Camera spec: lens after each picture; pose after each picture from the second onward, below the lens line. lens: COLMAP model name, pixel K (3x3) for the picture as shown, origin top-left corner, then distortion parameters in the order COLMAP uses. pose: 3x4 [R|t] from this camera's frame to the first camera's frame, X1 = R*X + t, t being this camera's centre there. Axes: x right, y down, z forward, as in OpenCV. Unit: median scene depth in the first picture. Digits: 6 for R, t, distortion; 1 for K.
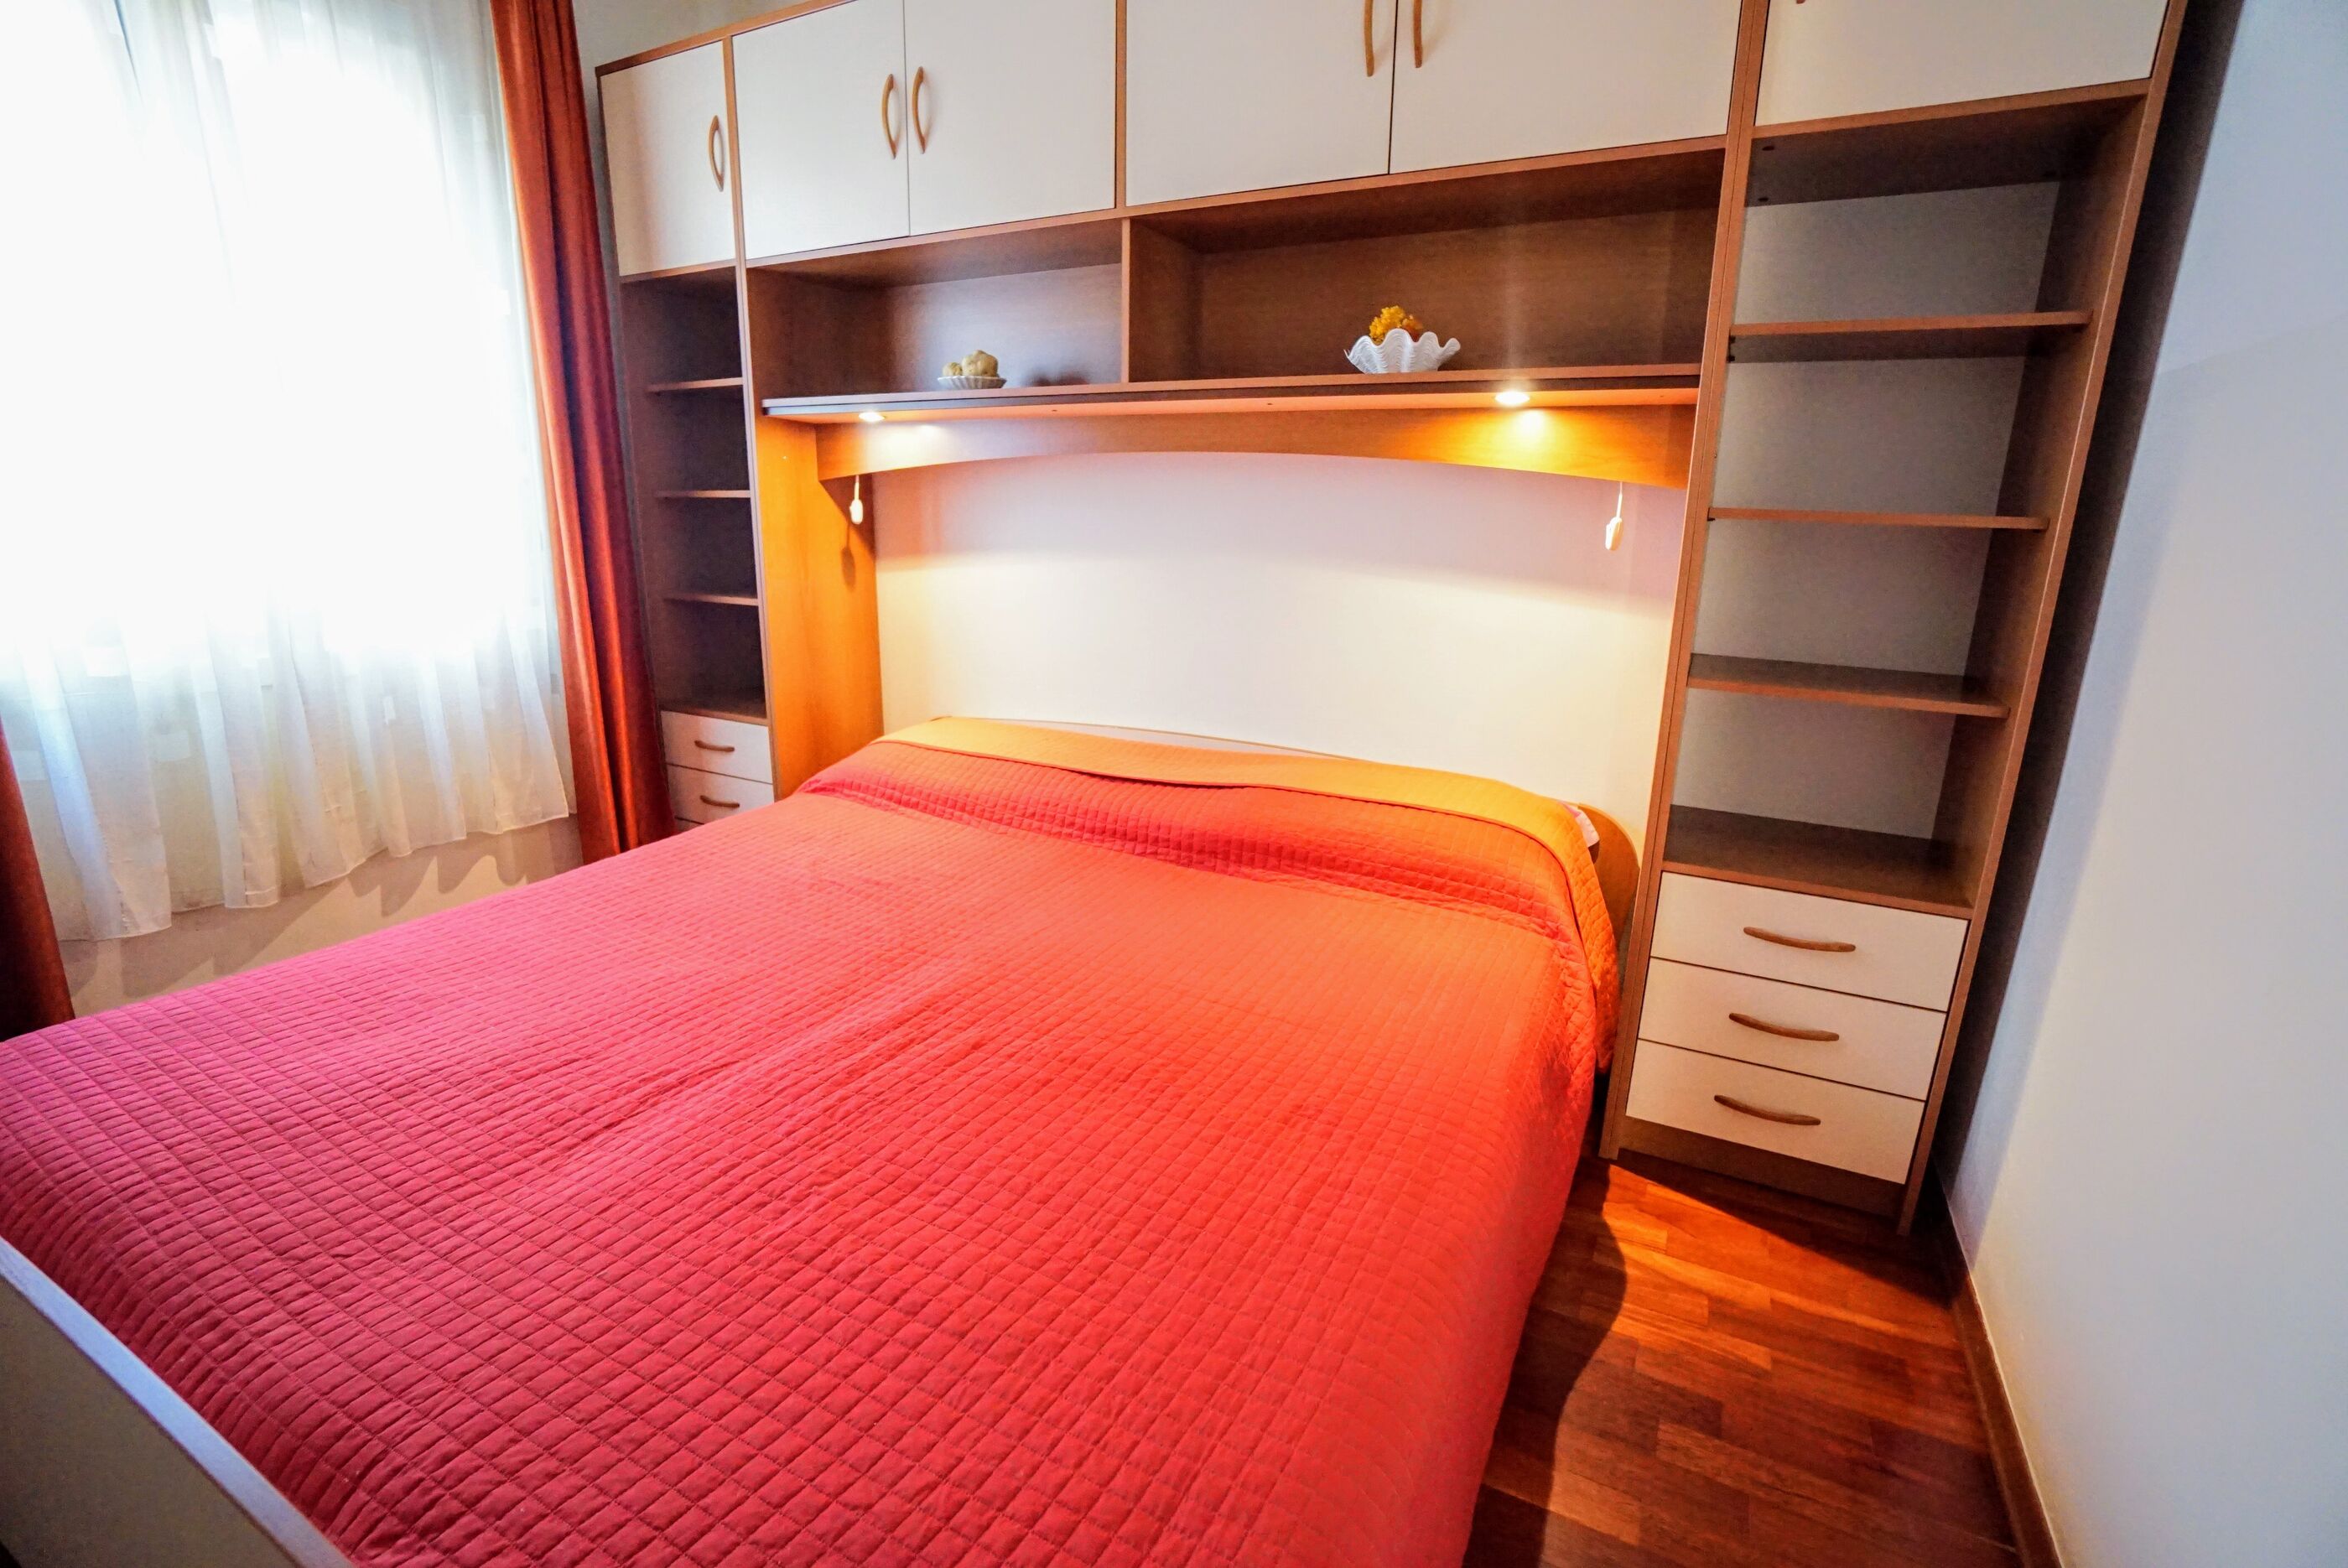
lens RADIAL K [[1035.0, 0, 1194.6], [0, 1035.0, 778.4], [0, 0, 1]] dist [-0.060980, 0.021425]
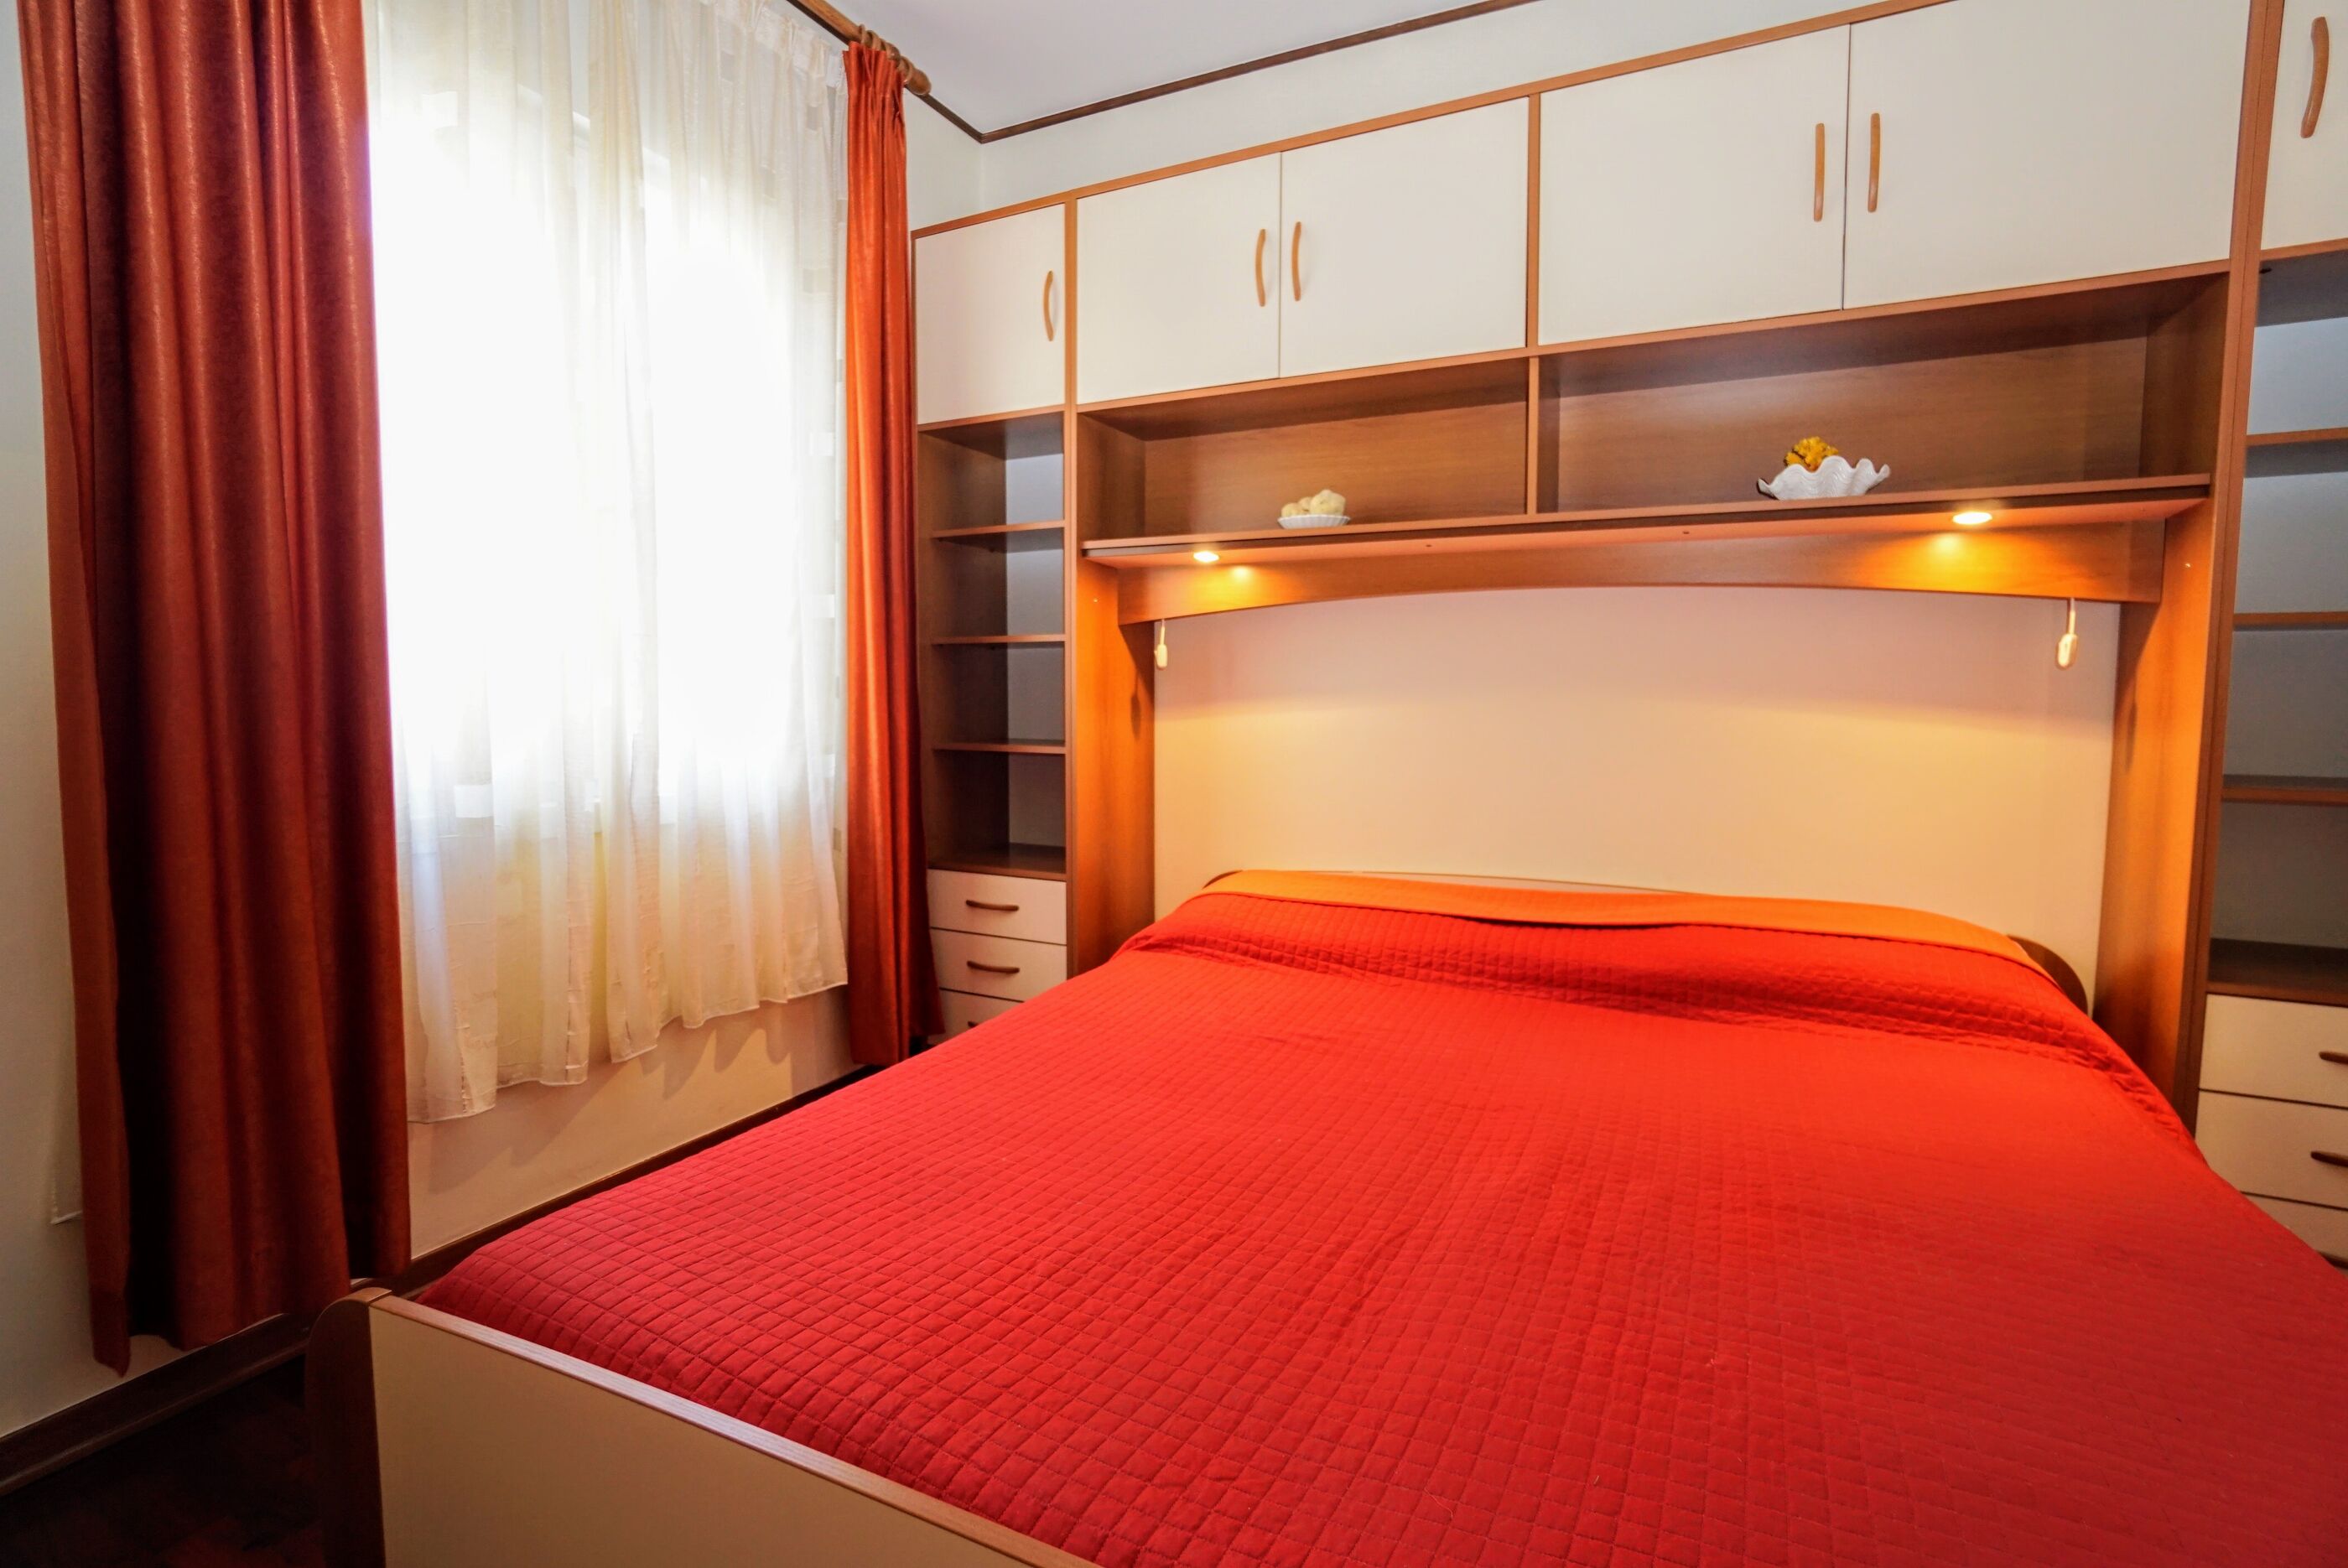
lens RADIAL K [[1067.2, 0, 1195.9], [0, 1067.2, 782.5], [0, 0, 1]] dist [-0.037697, 0.004206]
pose [[0.999621, -0.016782, 0.021837, -0.412920], [0.020312, 0.984706, -0.173036, 0.038975], [-0.018599, 0.173414, 0.984673, 0.043755]]
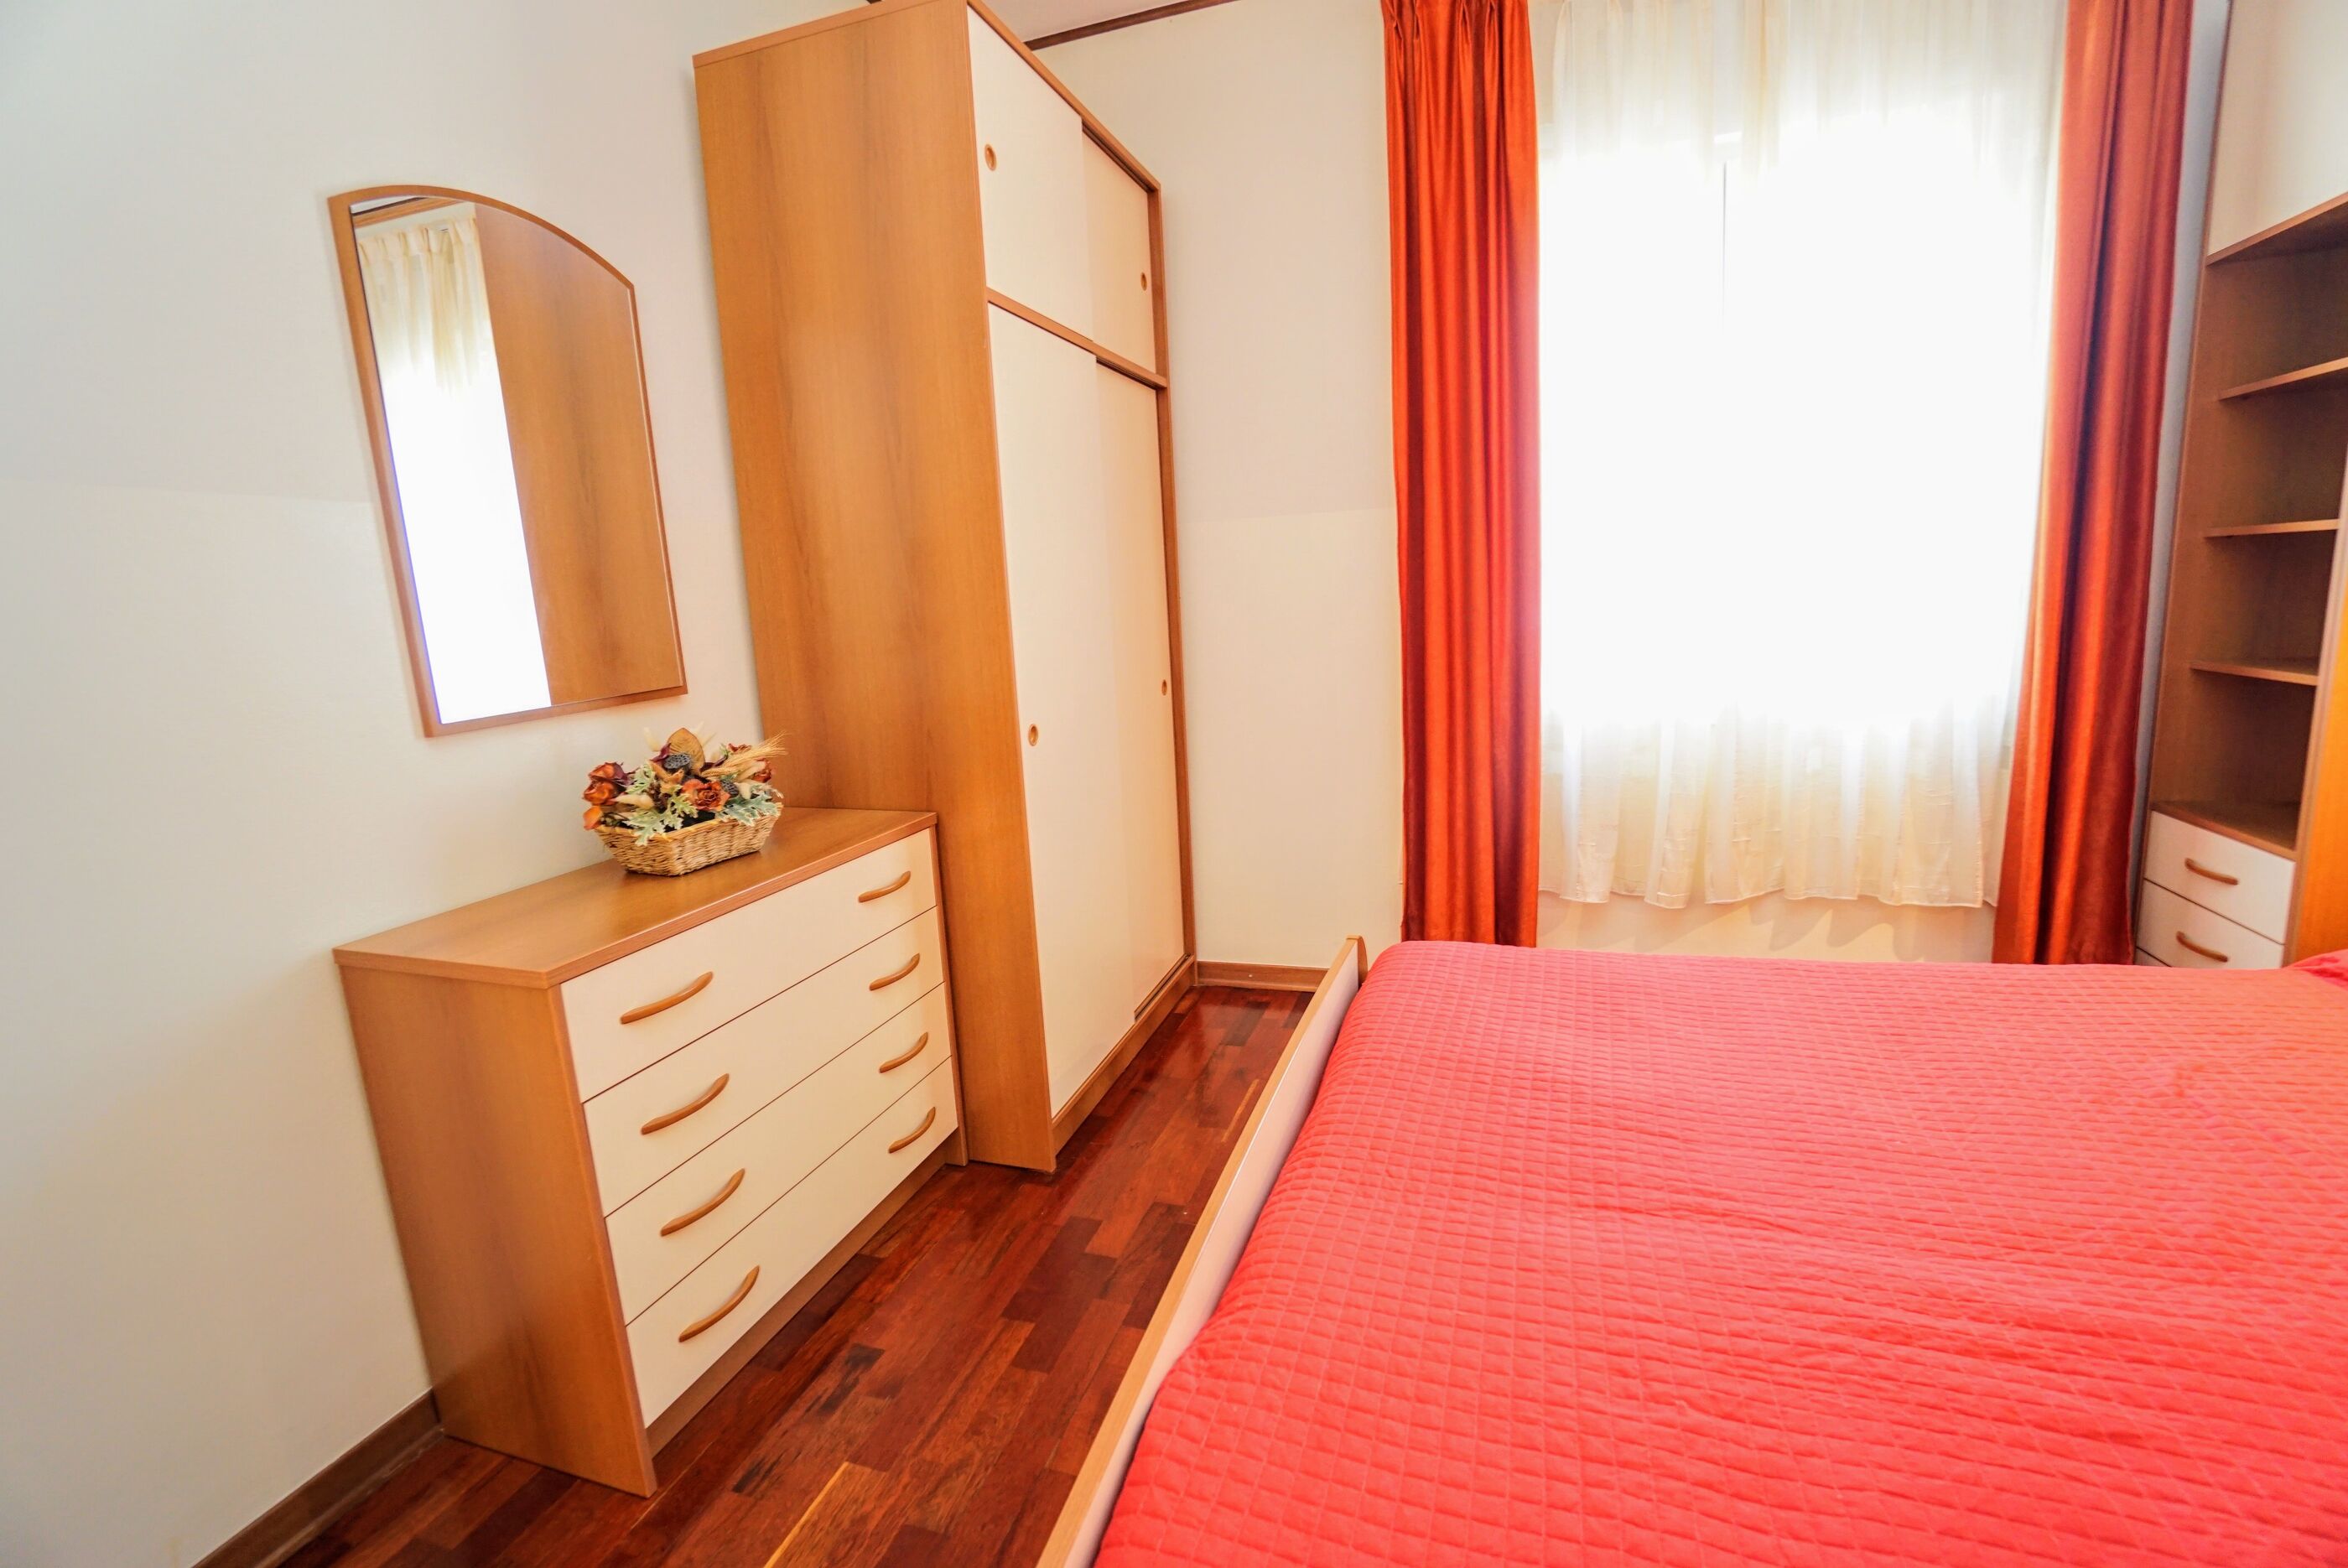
lens RADIAL K [[1035.0, 0, 1170.2], [0, 1035.0, 773.7], [0, 0, 1]] dist [-0.060980, 0.021425]
pose [[0.148752, 0.142252, -0.978589, 0.142750], [-0.189463, 0.975366, 0.112984, -0.052301], [0.970555, 0.168600, 0.172039, 0.192392]]
